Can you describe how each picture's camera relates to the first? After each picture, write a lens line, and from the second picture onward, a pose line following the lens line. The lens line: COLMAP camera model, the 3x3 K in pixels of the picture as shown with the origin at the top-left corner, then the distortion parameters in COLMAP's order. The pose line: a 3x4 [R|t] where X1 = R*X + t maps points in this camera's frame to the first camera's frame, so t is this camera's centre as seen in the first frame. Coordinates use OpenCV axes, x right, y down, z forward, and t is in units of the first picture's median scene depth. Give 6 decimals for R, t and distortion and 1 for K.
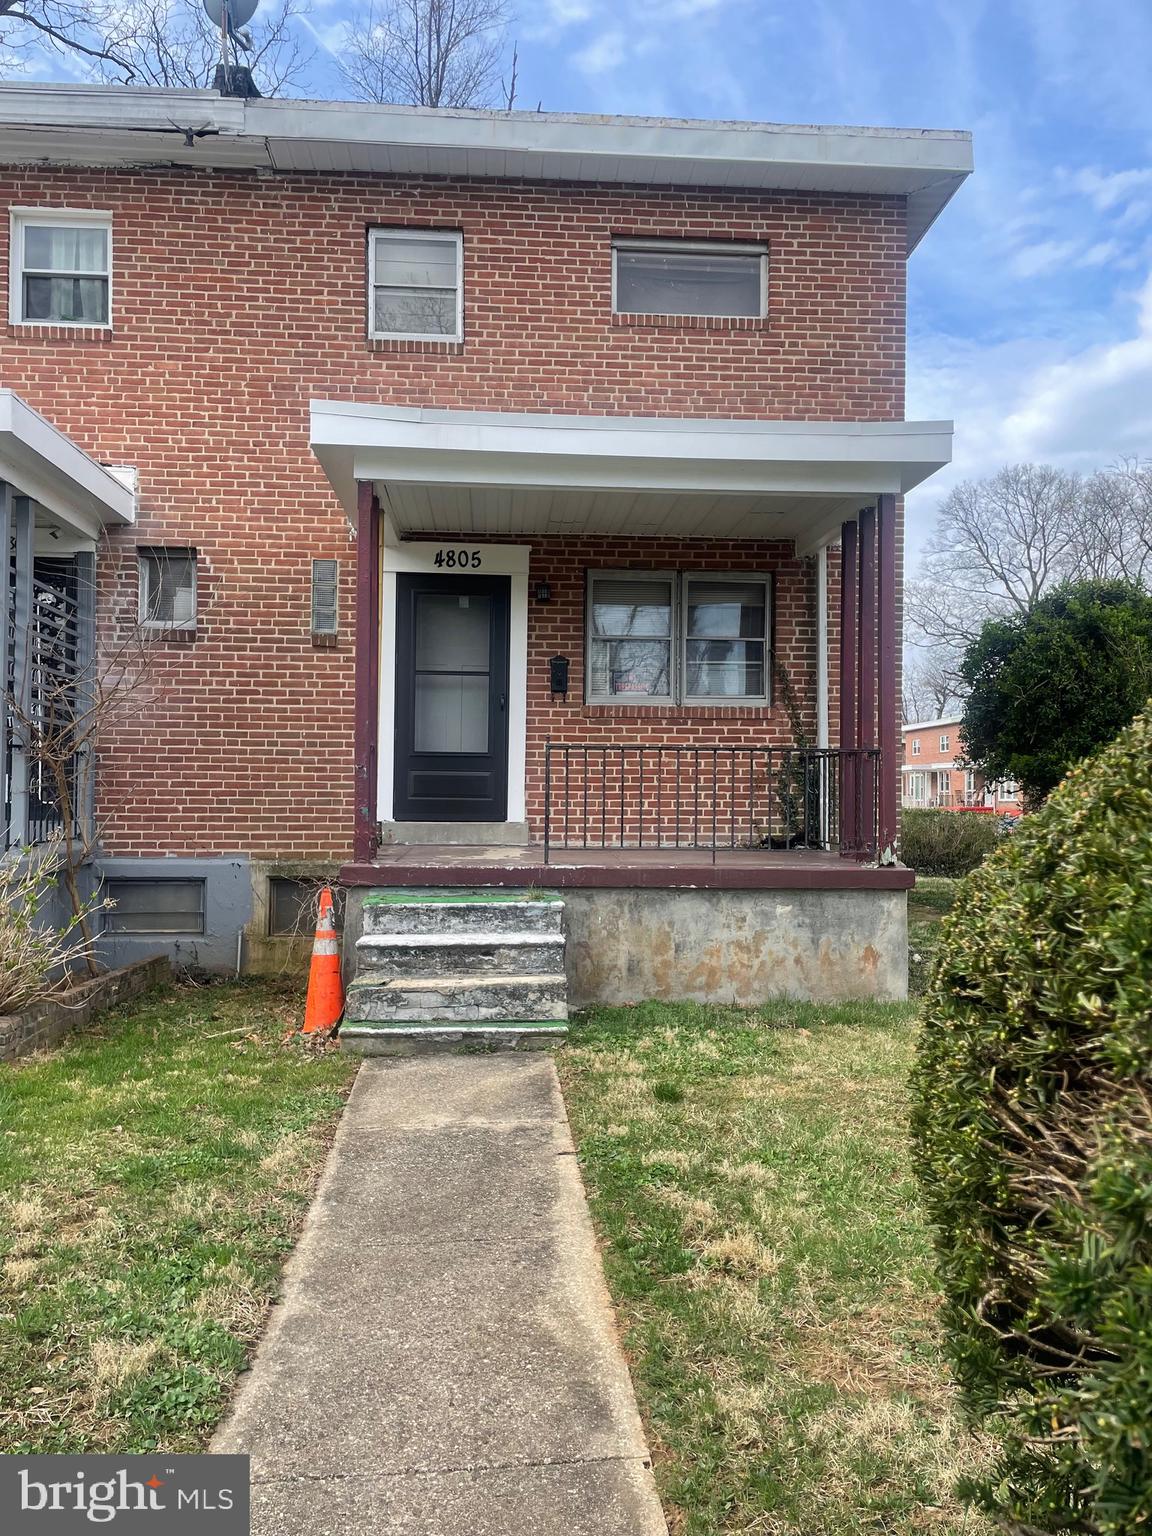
lens RADIAL K [[1191.6, 0, 572.7], [0, 1191.6, 768.7], [0, 0, 1]] dist [0.108973, -0.131107]
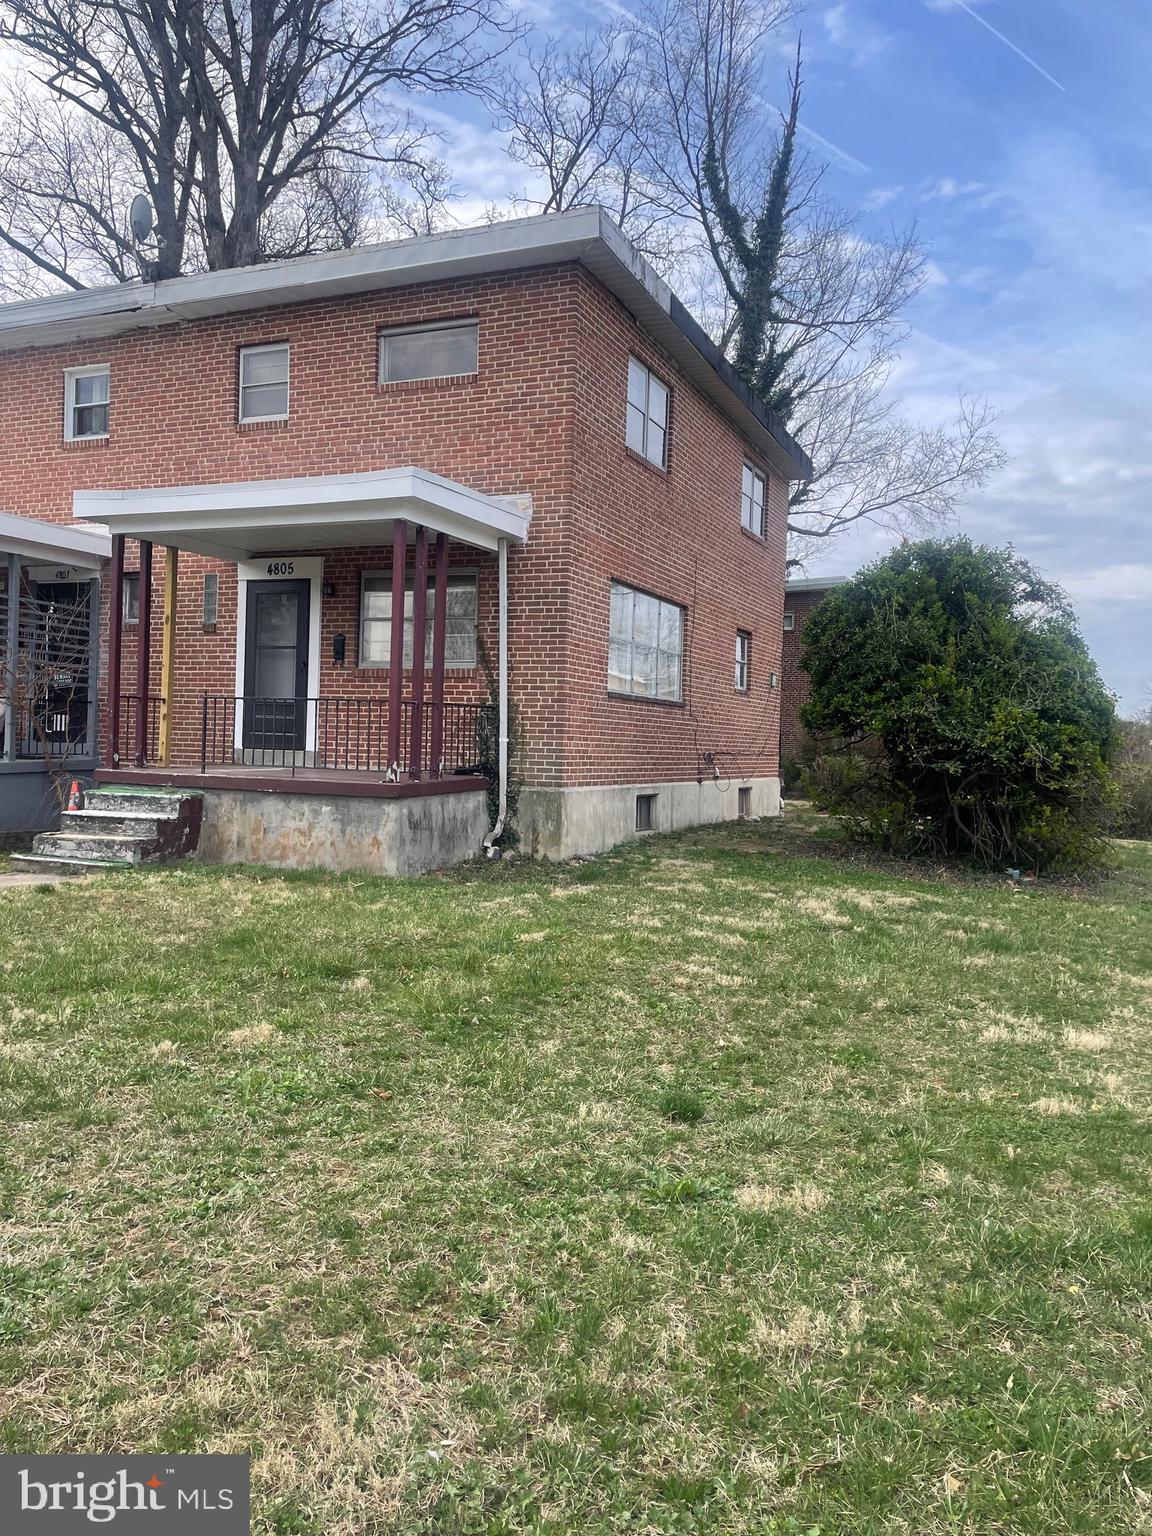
lens RADIAL K [[1191.6, 0, 538.0], [0, 1191.6, 745.9], [0, 0, 1]] dist [0.108973, -0.131107]
pose [[0.872373, 0.018959, -0.488473, 0.889479], [-0.009431, 0.999714, 0.021958, 0.004621], [0.488750, -0.014549, 0.872303, -0.120956]]
